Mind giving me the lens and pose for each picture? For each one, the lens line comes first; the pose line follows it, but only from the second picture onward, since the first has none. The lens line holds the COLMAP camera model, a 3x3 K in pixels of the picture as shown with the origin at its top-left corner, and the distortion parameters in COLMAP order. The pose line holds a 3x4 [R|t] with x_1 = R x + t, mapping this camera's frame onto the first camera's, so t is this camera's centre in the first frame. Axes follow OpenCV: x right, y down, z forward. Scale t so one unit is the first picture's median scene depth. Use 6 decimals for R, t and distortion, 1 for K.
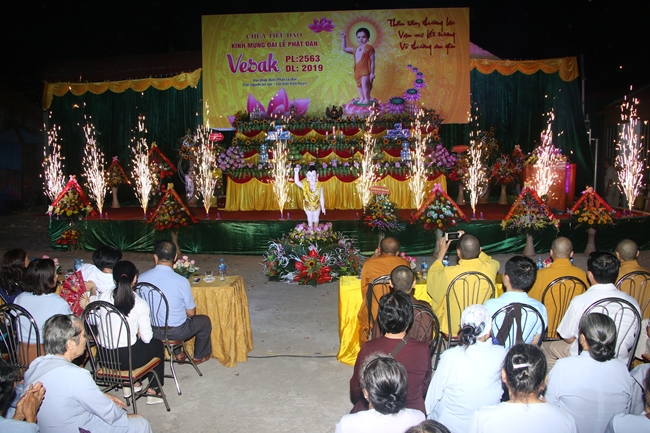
lens RADIAL K [[533.7, 0, 325.0], [0, 533.7, 216.5], [0, 0, 1]] dist [-0.216894, 0.212113]
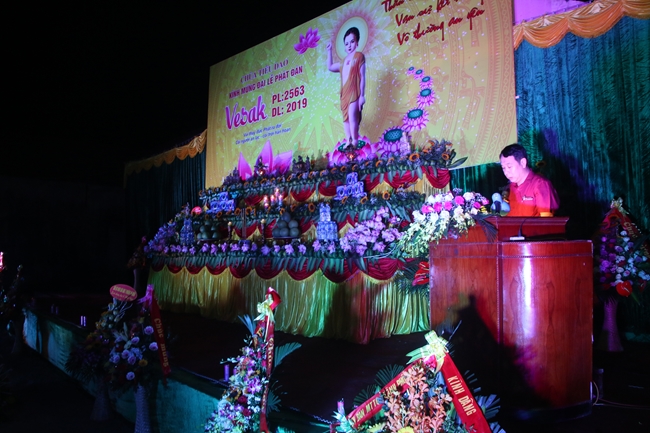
lens RADIAL K [[533.7, 0, 325.0], [0, 533.7, 216.5], [0, 0, 1]] dist [-0.216894, 0.212113]
pose [[0.712730, -0.033252, -0.700650, 0.476329], [-0.086361, 0.987116, -0.134698, -0.054276], [0.696102, 0.156512, 0.700676, 0.577466]]
